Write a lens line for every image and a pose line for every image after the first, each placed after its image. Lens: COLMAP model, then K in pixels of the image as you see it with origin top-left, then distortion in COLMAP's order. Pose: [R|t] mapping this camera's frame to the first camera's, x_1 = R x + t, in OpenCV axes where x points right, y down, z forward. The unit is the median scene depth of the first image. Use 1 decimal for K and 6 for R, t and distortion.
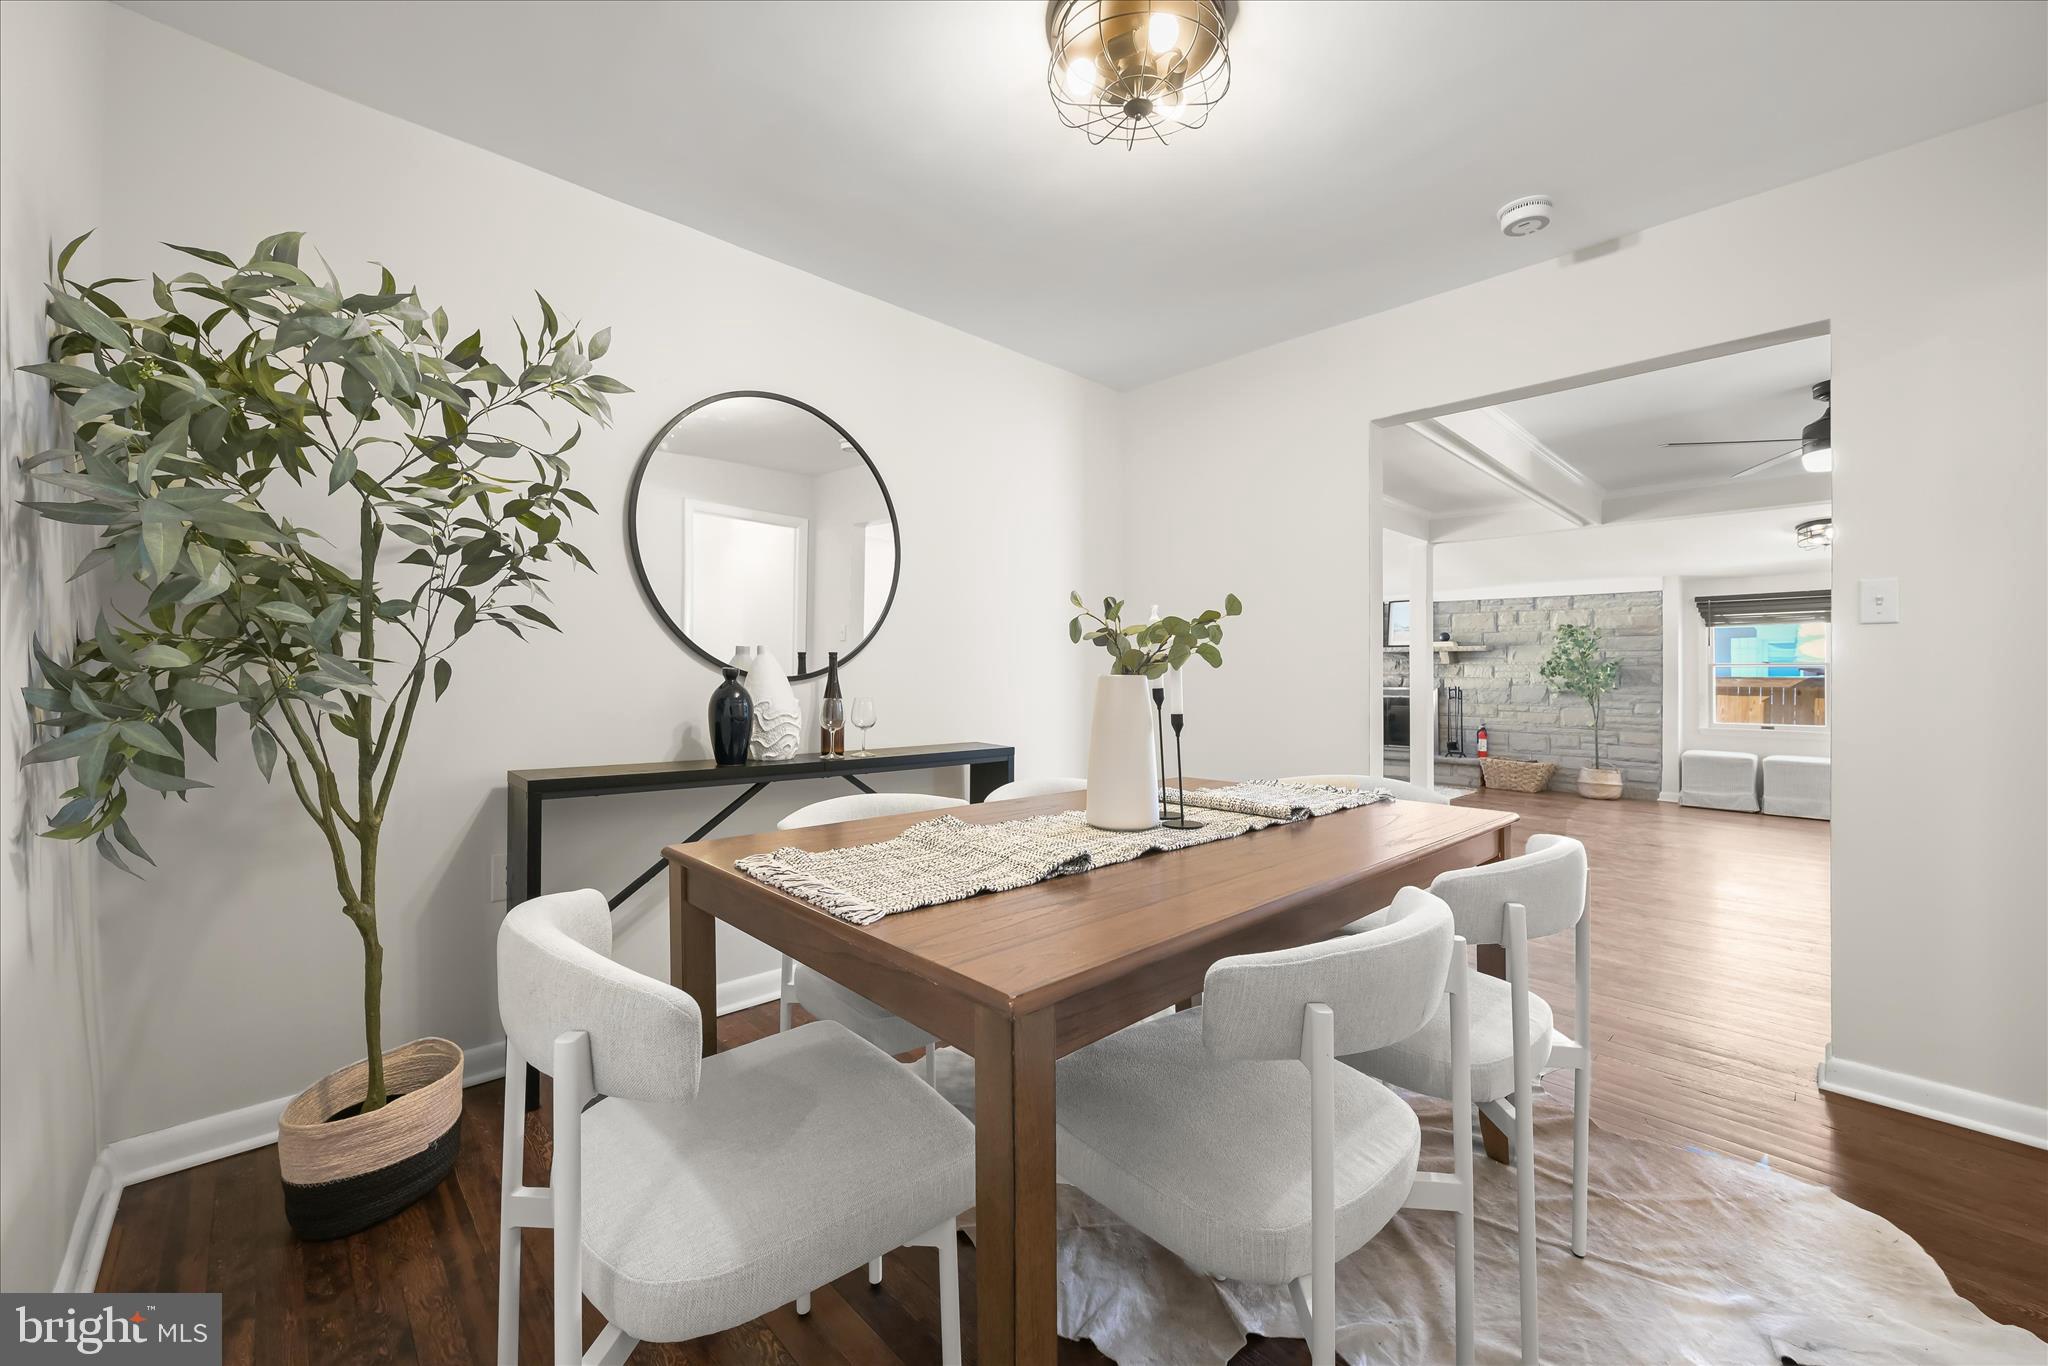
lens RADIAL K [[807.6, 0, 1027.7], [0, 807.6, 674.5], [0, 0, 1]] dist [-0.001826, -0.000195]
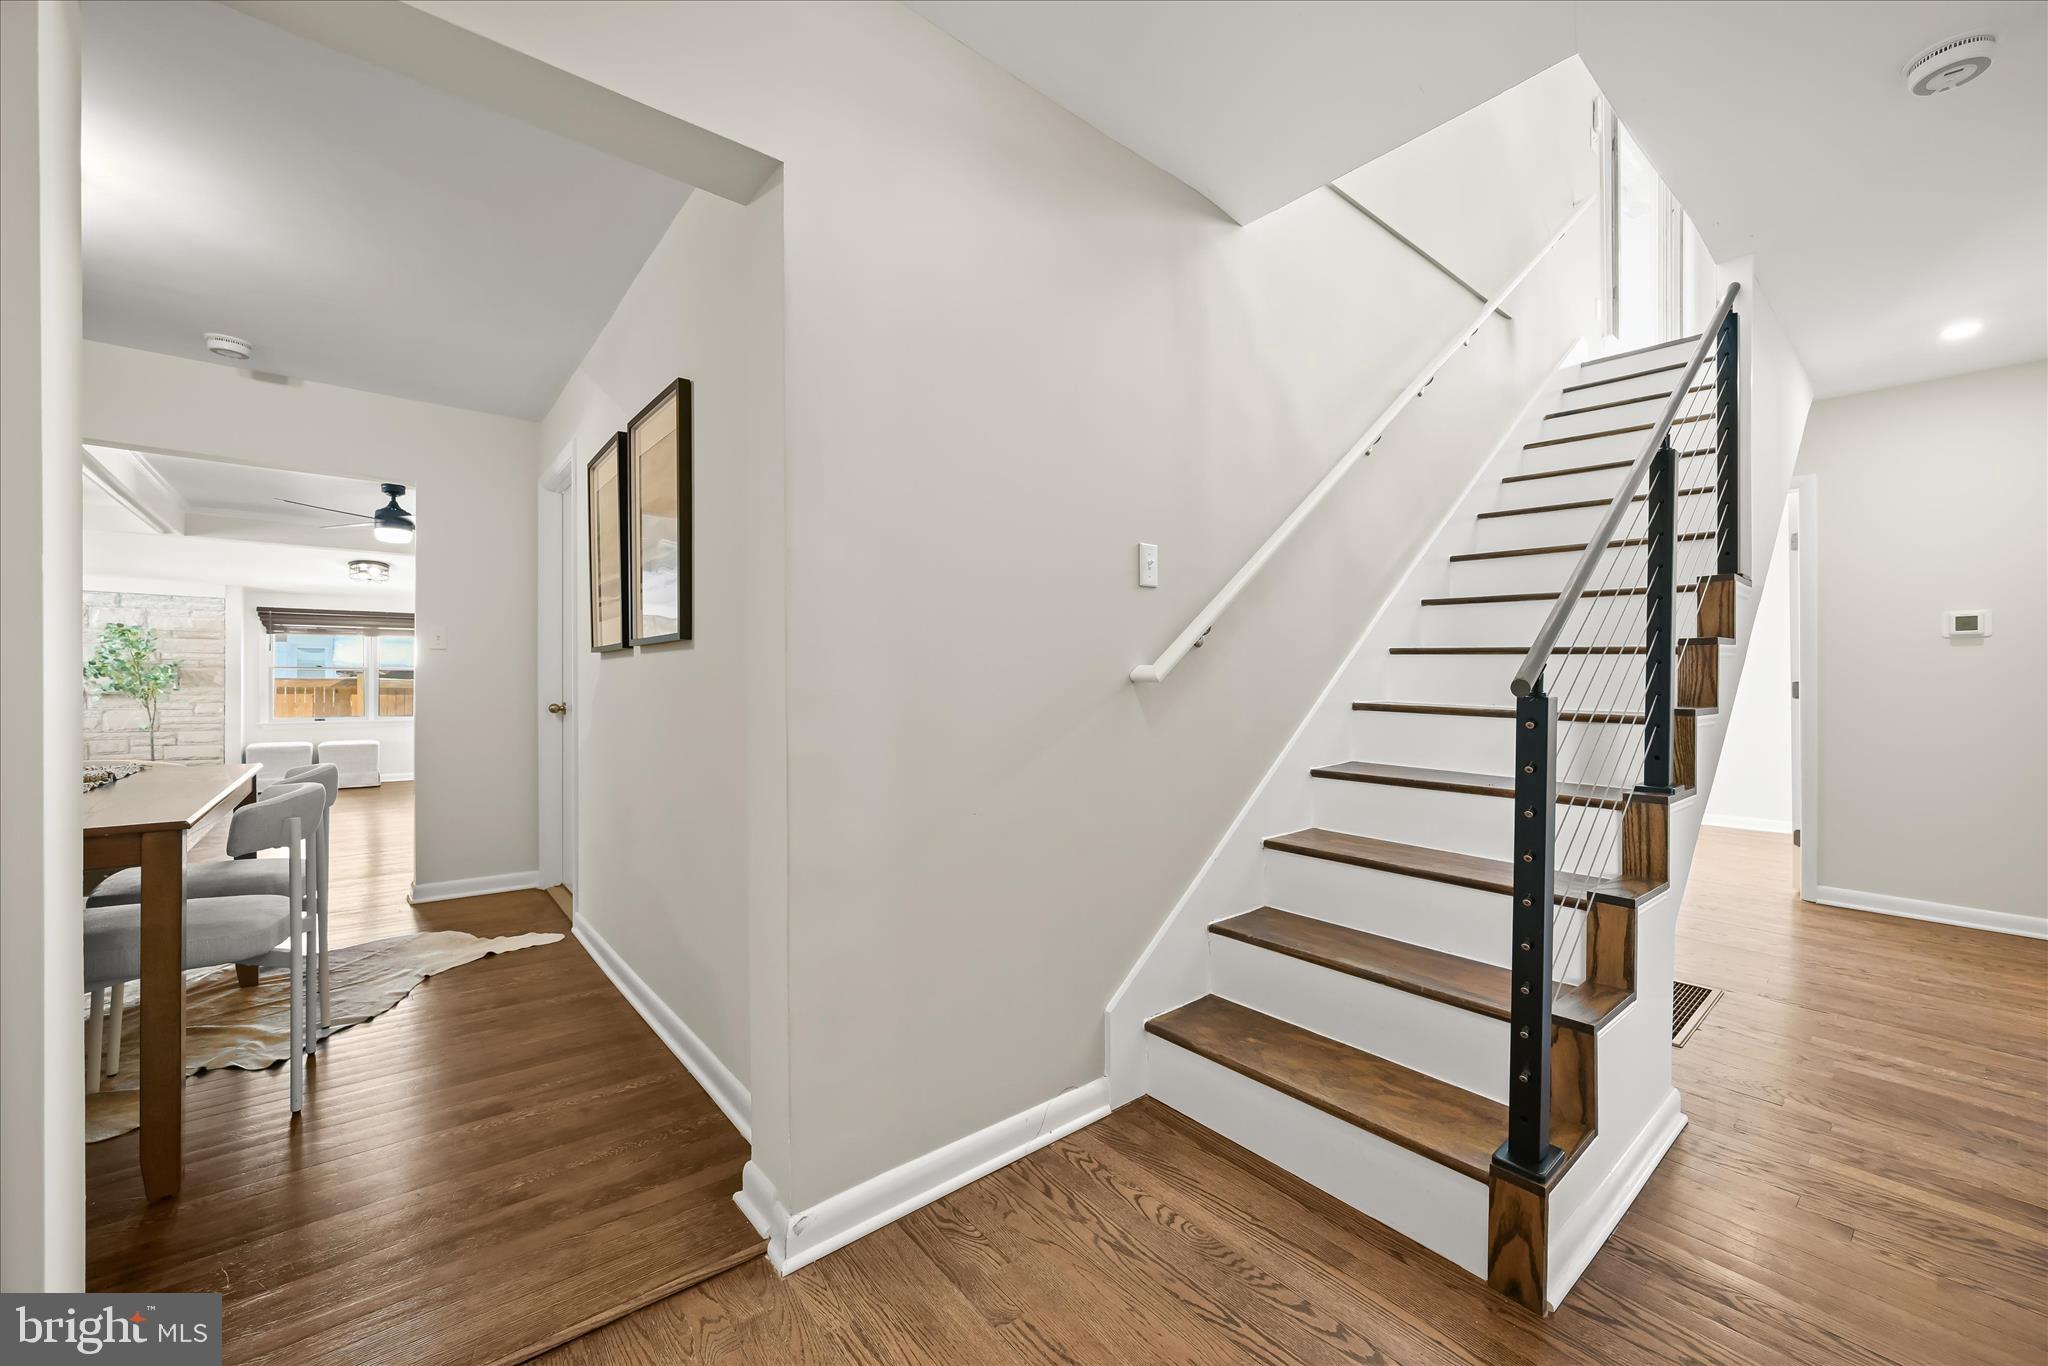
lens RADIAL K [[807.6, 0, 1026.5], [0, 807.6, 679.0], [0, 0, 1]] dist [-0.001826, -0.000195]
pose [[0.074238, -0.002293, 0.997238, -0.206855], [-0.001328, 0.999996, 0.002398, 0.000323], [-0.997240, -0.001503, 0.074234, -0.148102]]
